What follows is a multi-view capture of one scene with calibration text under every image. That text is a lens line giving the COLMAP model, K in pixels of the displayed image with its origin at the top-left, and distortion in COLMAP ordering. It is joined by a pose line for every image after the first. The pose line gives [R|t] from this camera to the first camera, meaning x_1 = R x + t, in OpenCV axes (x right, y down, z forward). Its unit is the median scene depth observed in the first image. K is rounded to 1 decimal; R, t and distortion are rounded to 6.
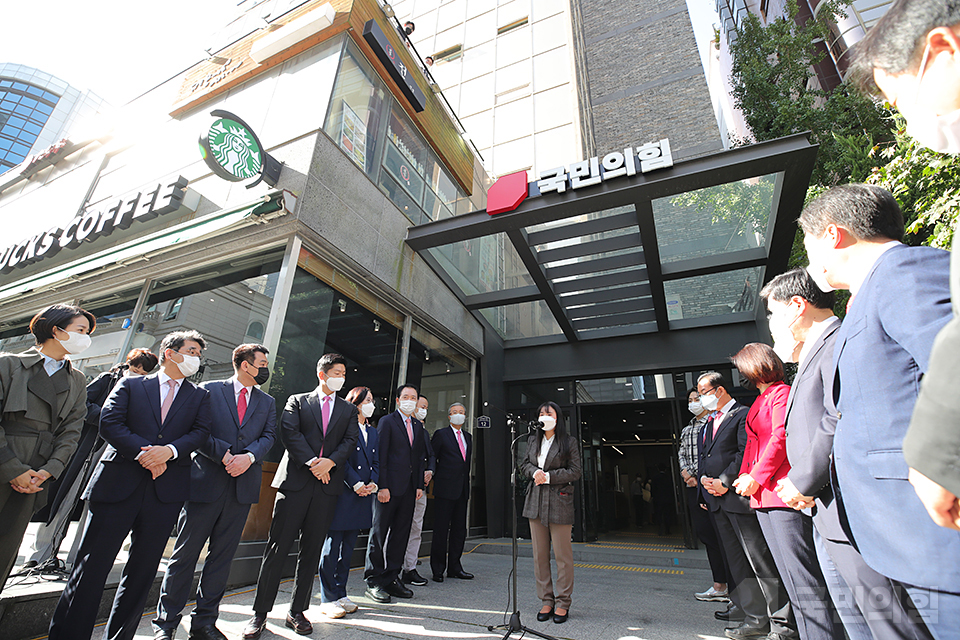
lens RADIAL K [[441.6, 0, 478.3], [0, 441.6, 315.7], [0, 0, 1]] dist [-0.027966, 0.000992]
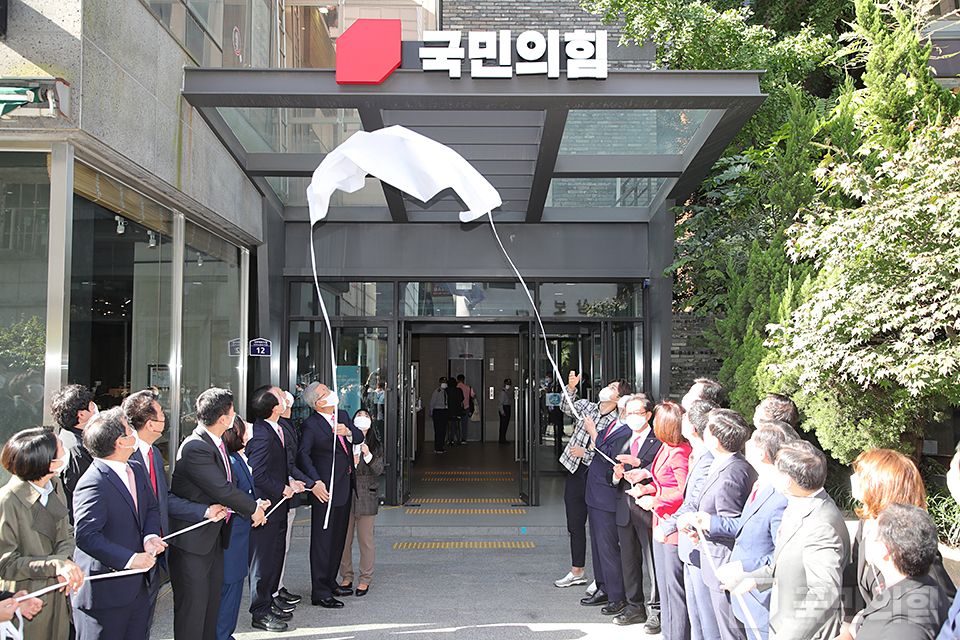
lens RADIAL K [[901.5, 0, 482.6], [0, 901.5, 320.6], [0, 0, 1]] dist [0.054302, 0.015181]
pose [[0.906142, -0.009167, 0.422875, -0.372834], [-0.137018, 0.939494, 0.313970, -0.375298], [-0.400167, -0.342443, 0.850059, -0.344621]]
